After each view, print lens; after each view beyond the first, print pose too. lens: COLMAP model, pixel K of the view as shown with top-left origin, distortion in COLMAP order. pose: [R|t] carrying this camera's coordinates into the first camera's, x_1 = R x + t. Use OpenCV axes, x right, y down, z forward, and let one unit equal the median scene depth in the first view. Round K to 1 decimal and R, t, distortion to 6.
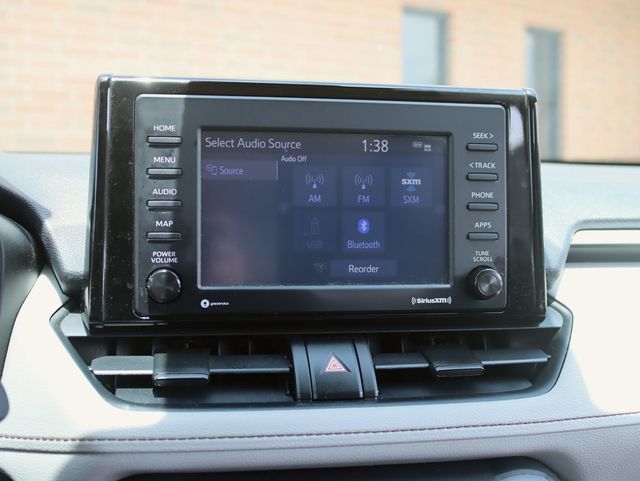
lens RADIAL K [[848.6, 0, 320.3], [0, 848.6, 238.1], [0, 0, 1]] dist [-0.079726, 0.000000]
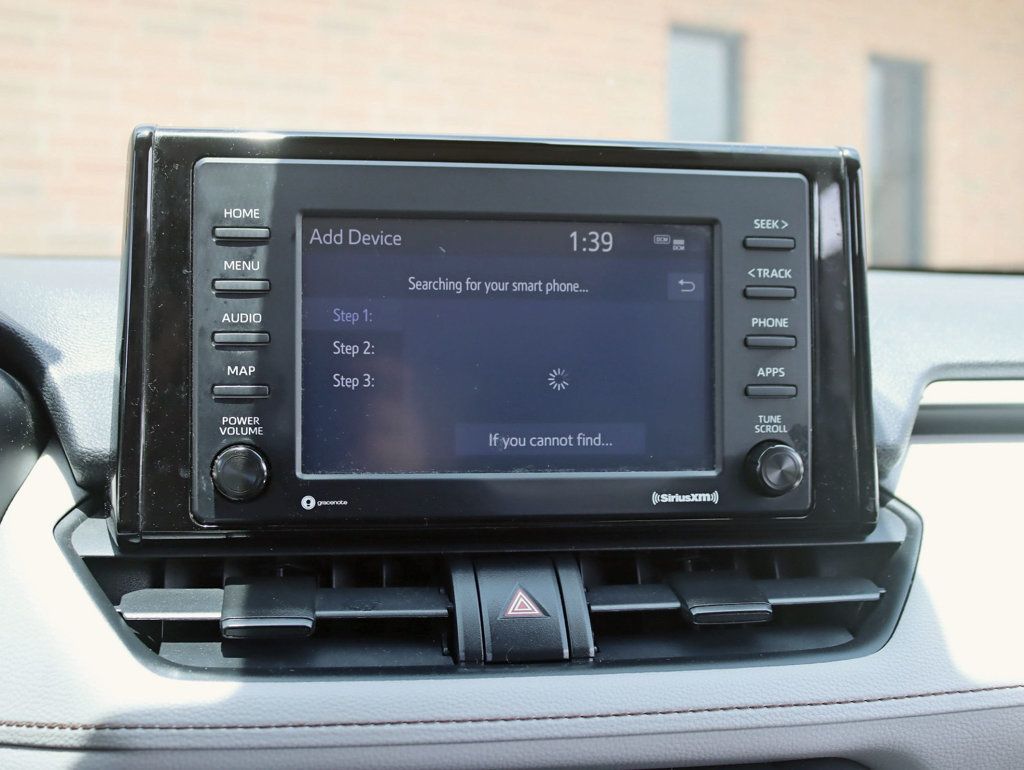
lens RADIAL K [[1357.8, 0, 514.7], [0, 1357.8, 381.9], [0, 0, 1]] dist [-0.079726, 0.000000]
pose [[0.999768, -0.001534, -0.021483, 0.031732], [0.001303, 0.999941, -0.010798, 0.001626], [0.021498, 0.010767, 0.999711, 0.033145]]
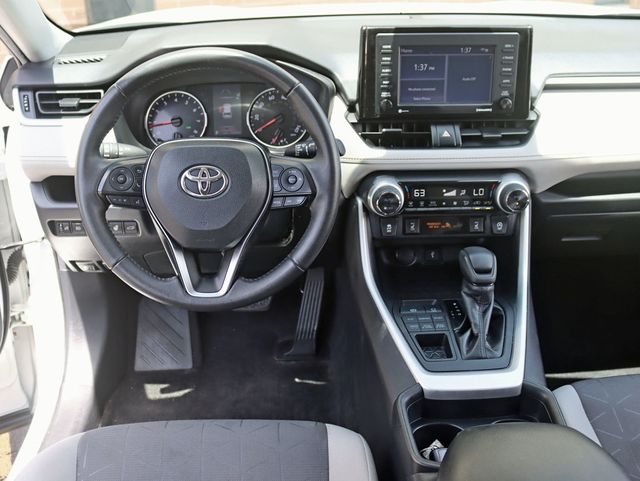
lens RADIAL K [[669.7, 0, 316.8], [0, 669.7, 241.4], [0, 0, 1]] dist [-0.113947, 0.000000]
pose [[0.988244, 0.042680, -0.146808, -0.066166], [0.016543, 0.924756, 0.380201, -0.351685], [0.151988, -0.378160, 0.913178, -1.160798]]
